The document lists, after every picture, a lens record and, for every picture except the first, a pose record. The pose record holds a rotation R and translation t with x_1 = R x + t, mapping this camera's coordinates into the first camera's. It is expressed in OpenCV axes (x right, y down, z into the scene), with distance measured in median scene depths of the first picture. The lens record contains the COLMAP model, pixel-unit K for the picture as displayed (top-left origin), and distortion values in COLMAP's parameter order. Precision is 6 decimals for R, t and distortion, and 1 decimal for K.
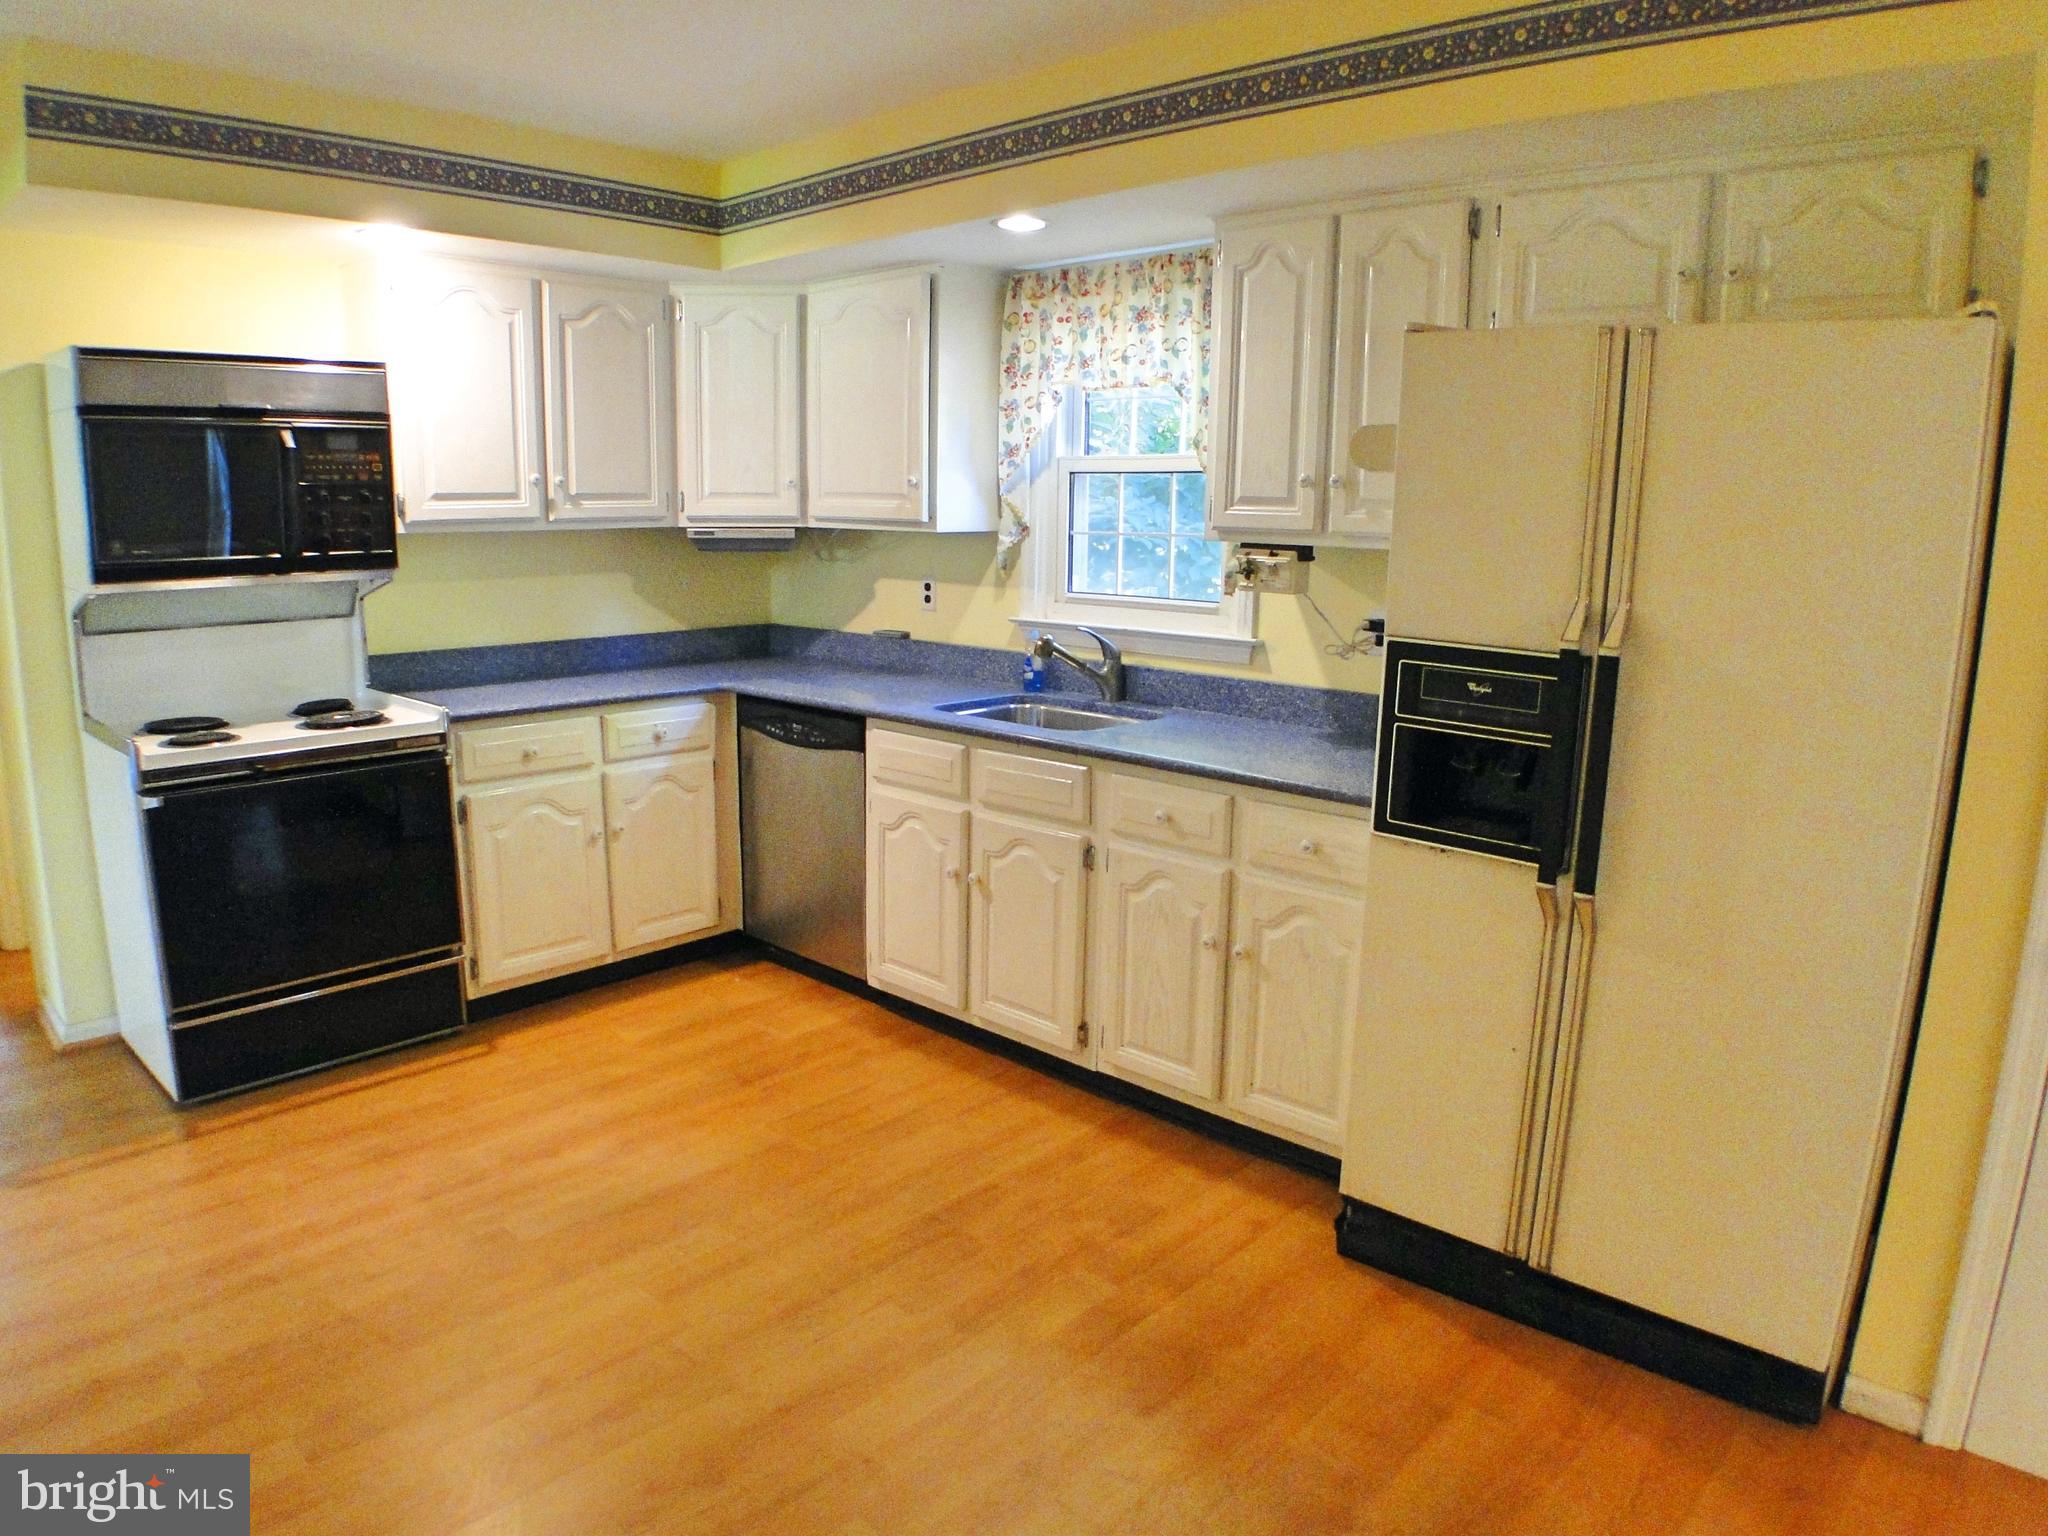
lens RADIAL K [[1324.3, 0, 1024.0], [0, 1324.3, 768.0], [0, 0, 1]] dist [-0.132244, 0.027471]
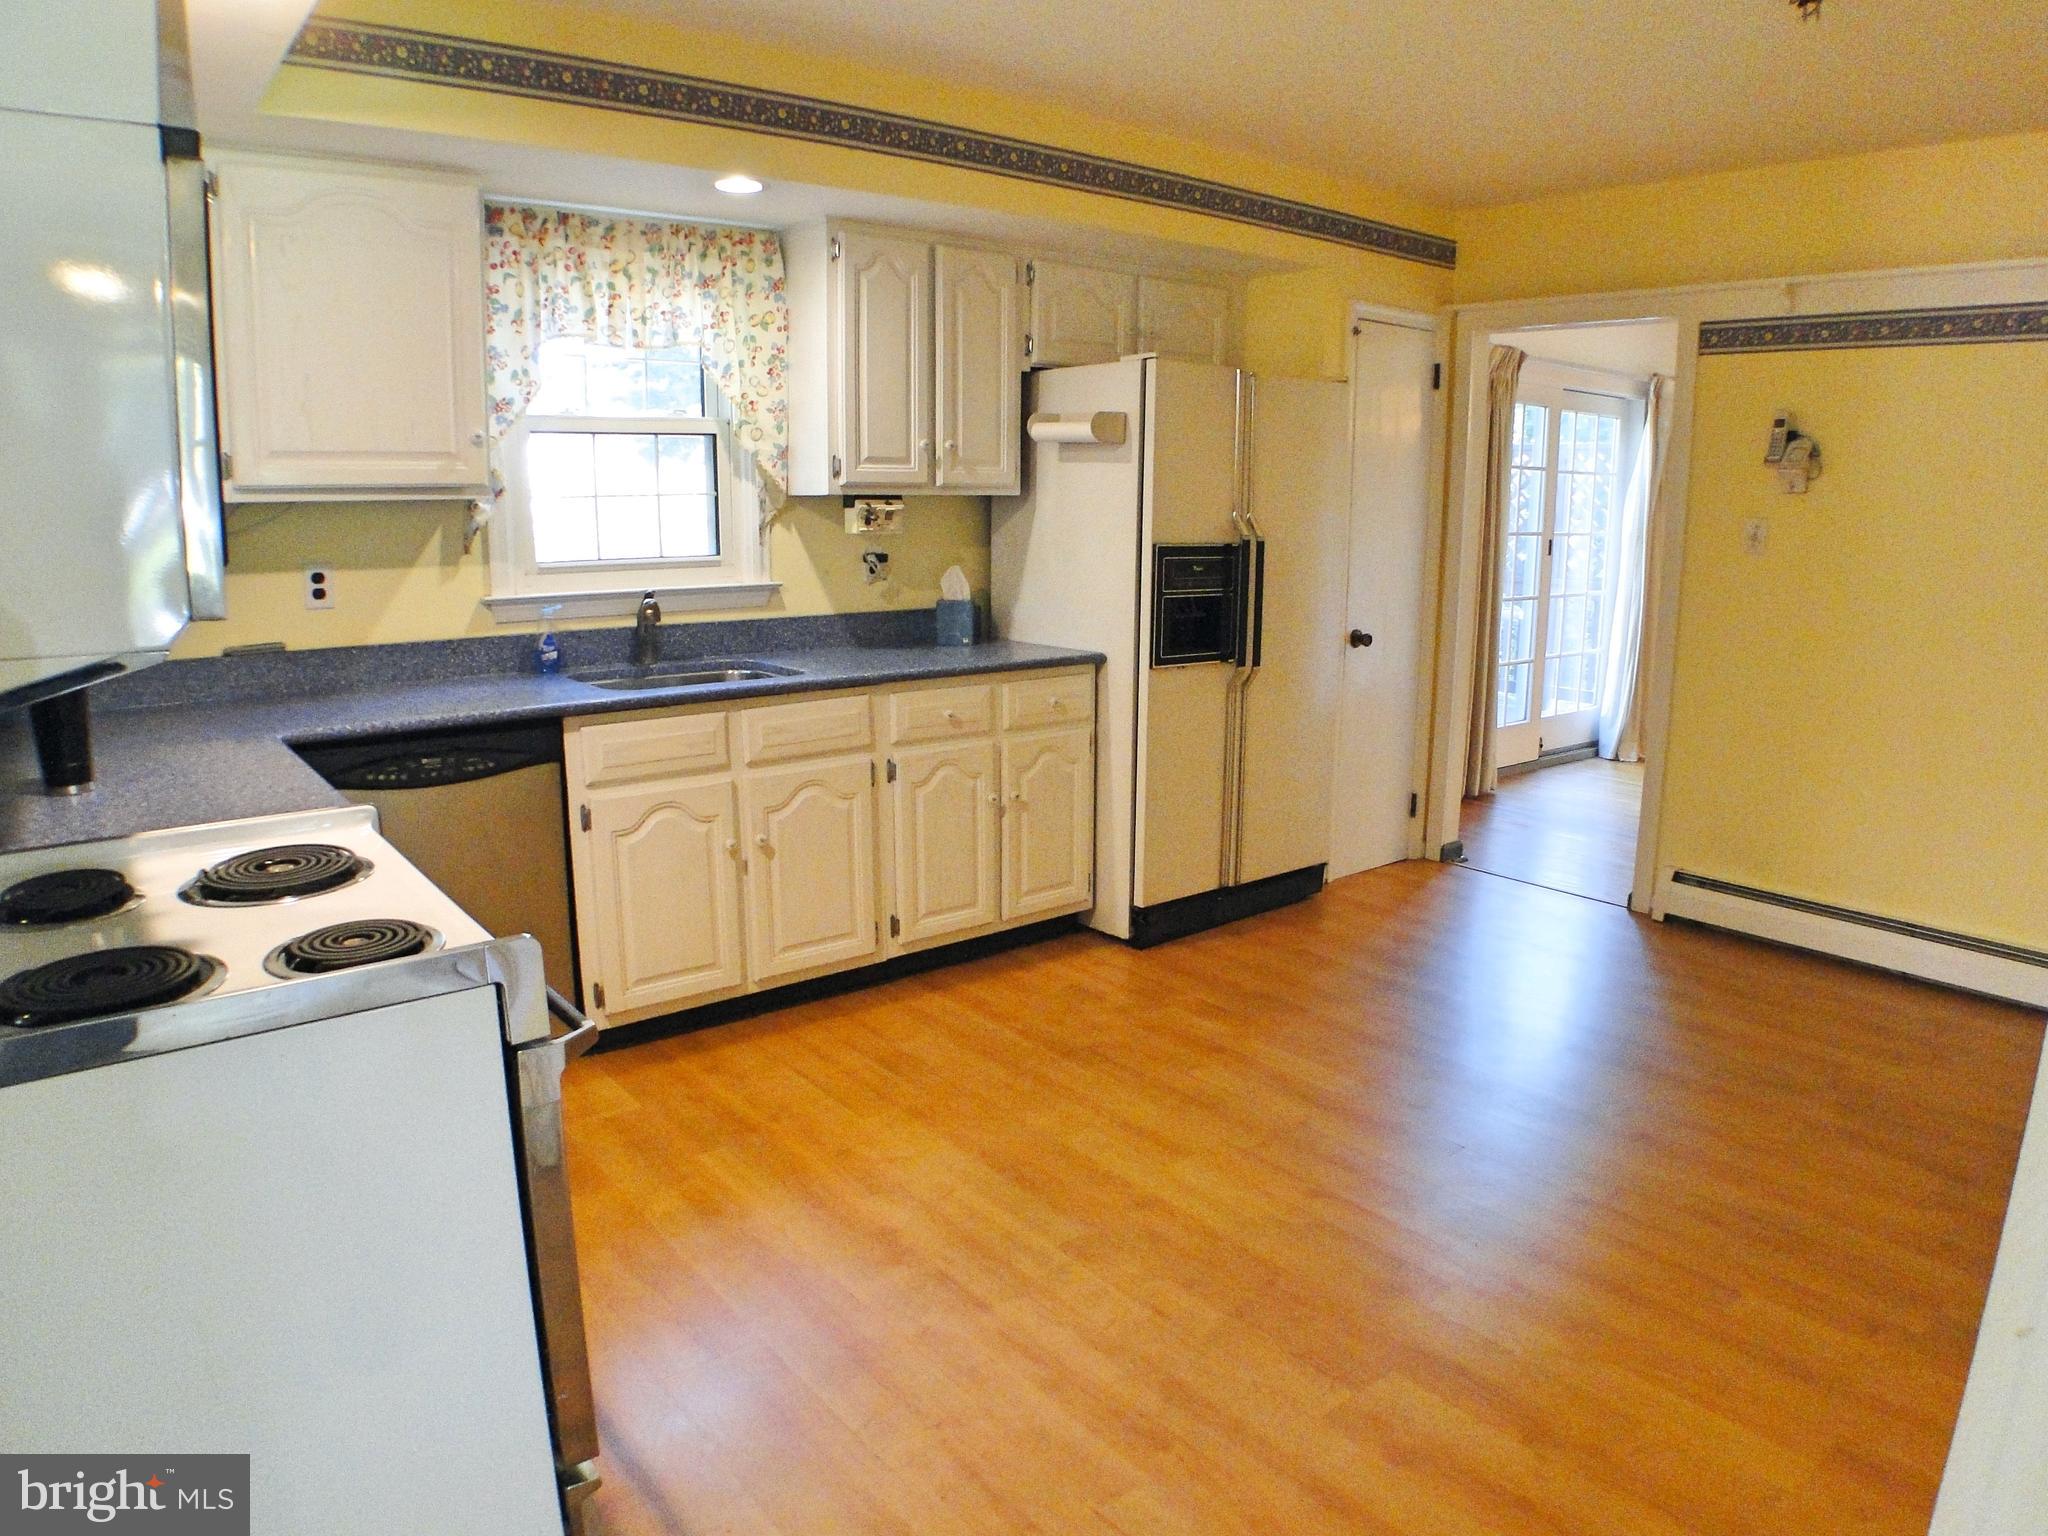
lens RADIAL K [[1341.7, 0, 1046.3], [0, 1341.7, 761.1], [0, 0, 1]] dist [-0.135976, 0.031379]
pose [[0.138627, -0.209677, 0.967894, -0.930787], [0.187745, 0.965171, 0.182197, -0.111845], [-0.972386, 0.156460, 0.173165, 0.585897]]
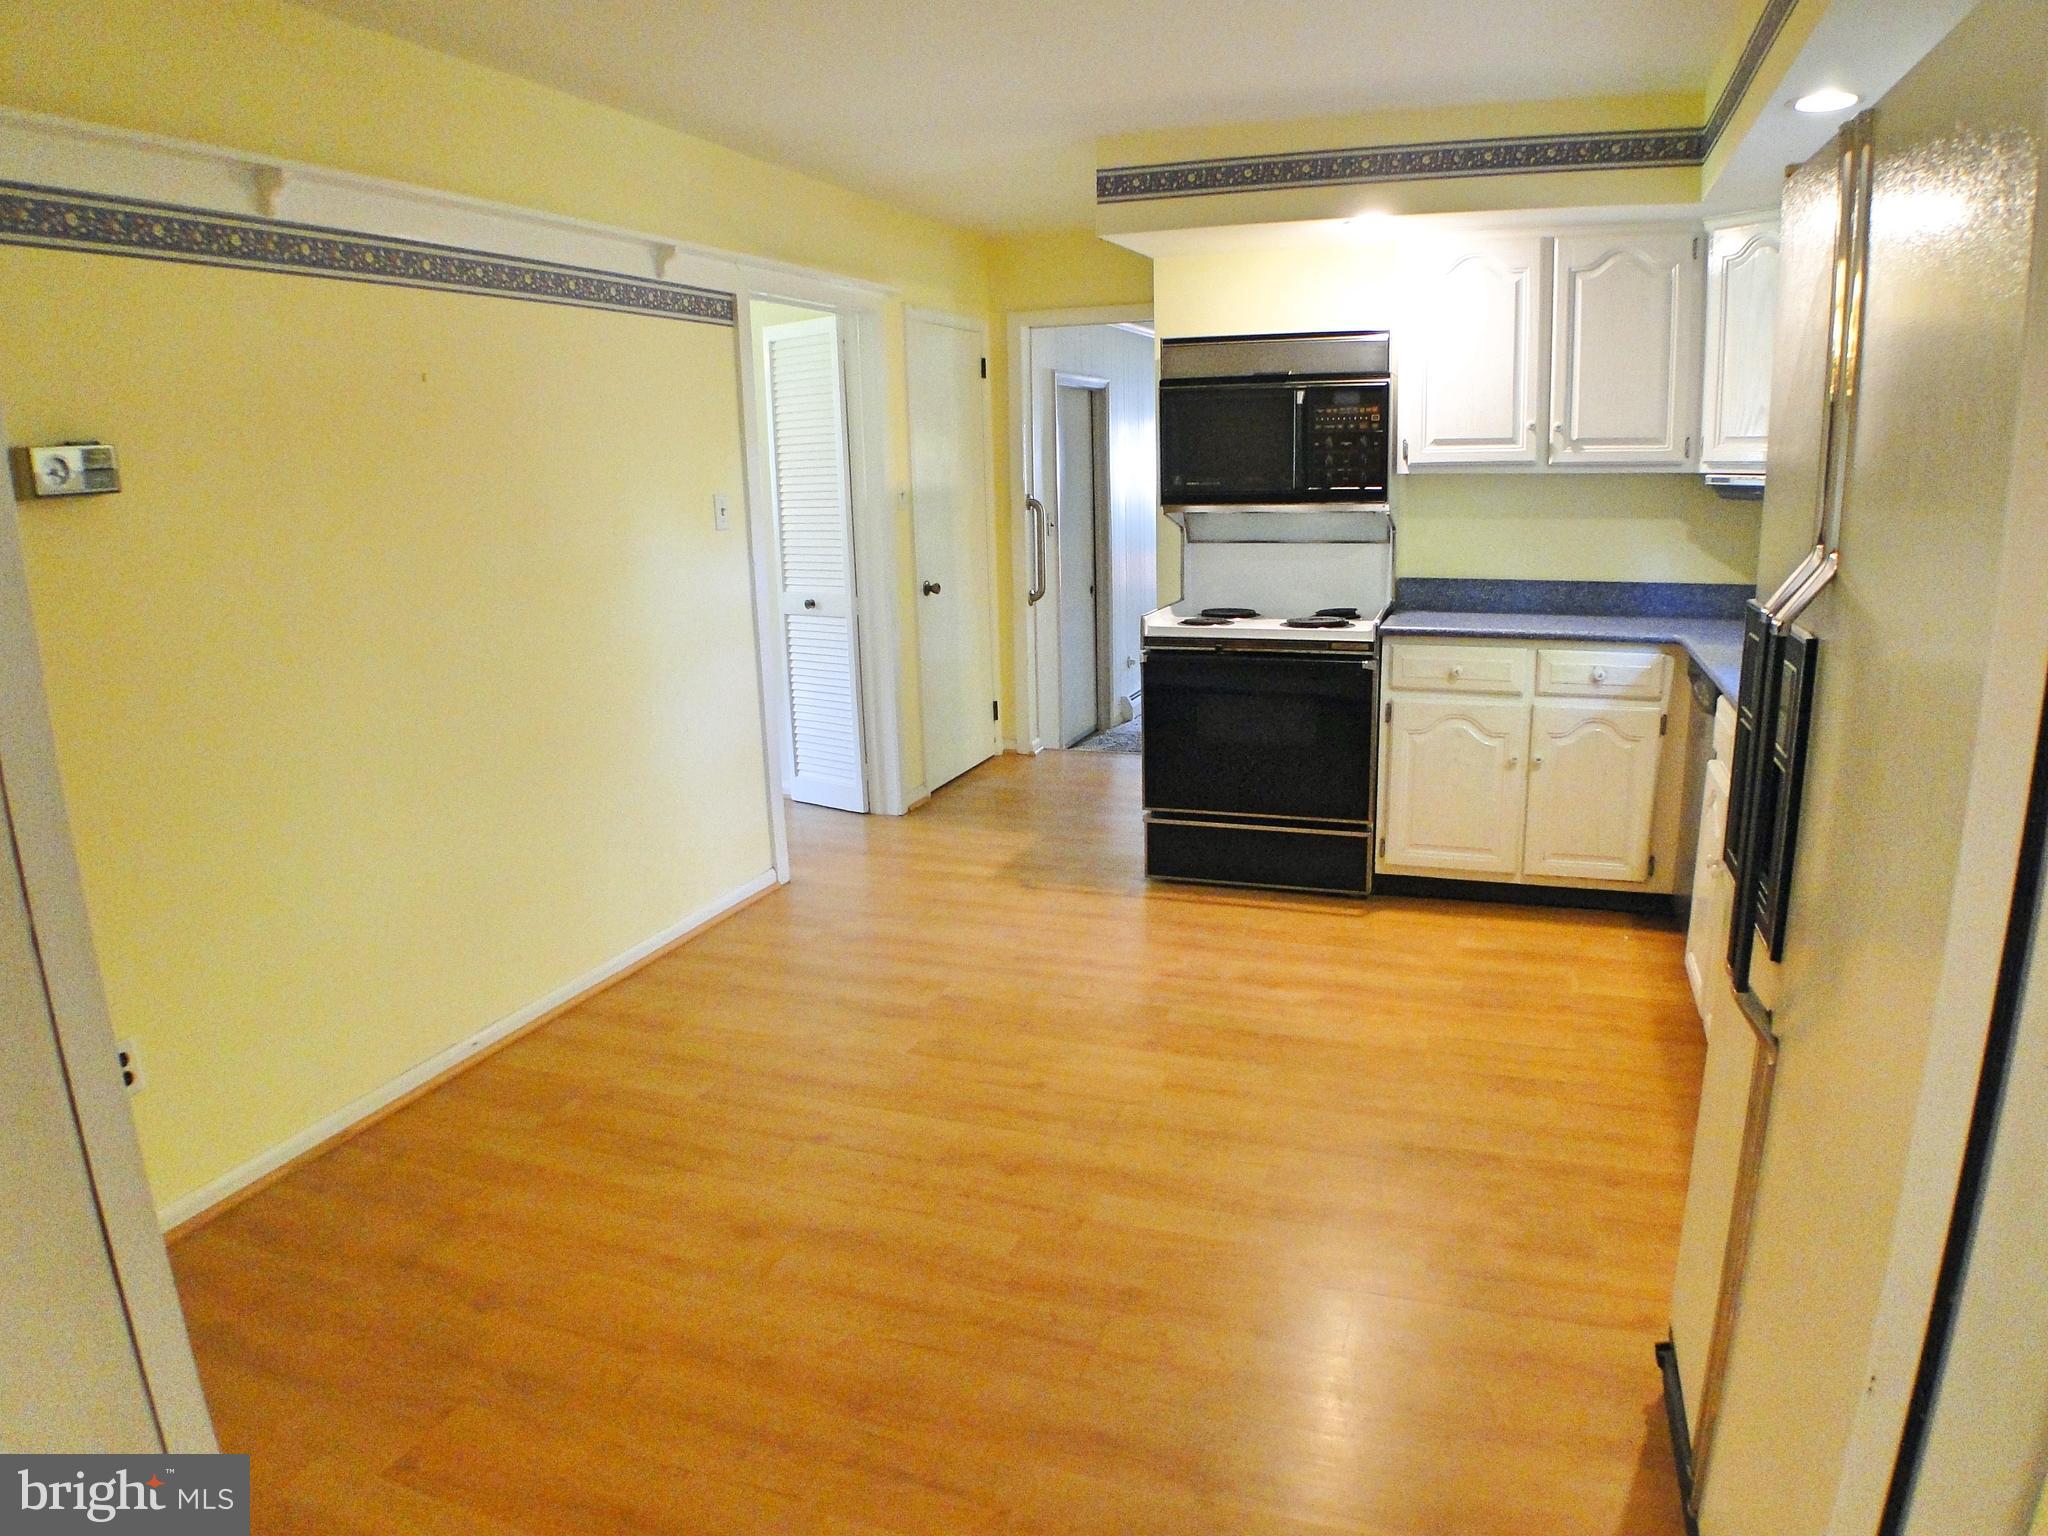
lens RADIAL K [[1324.3, 0, 1024.0], [0, 1324.3, 768.0], [0, 0, 1]] dist [-0.132244, 0.027471]
pose [[0.377485, 0.184101, -0.907531, 0.525223], [-0.150258, 0.979228, 0.136146, -0.028668], [0.913744, 0.084971, 0.397306, 0.229895]]
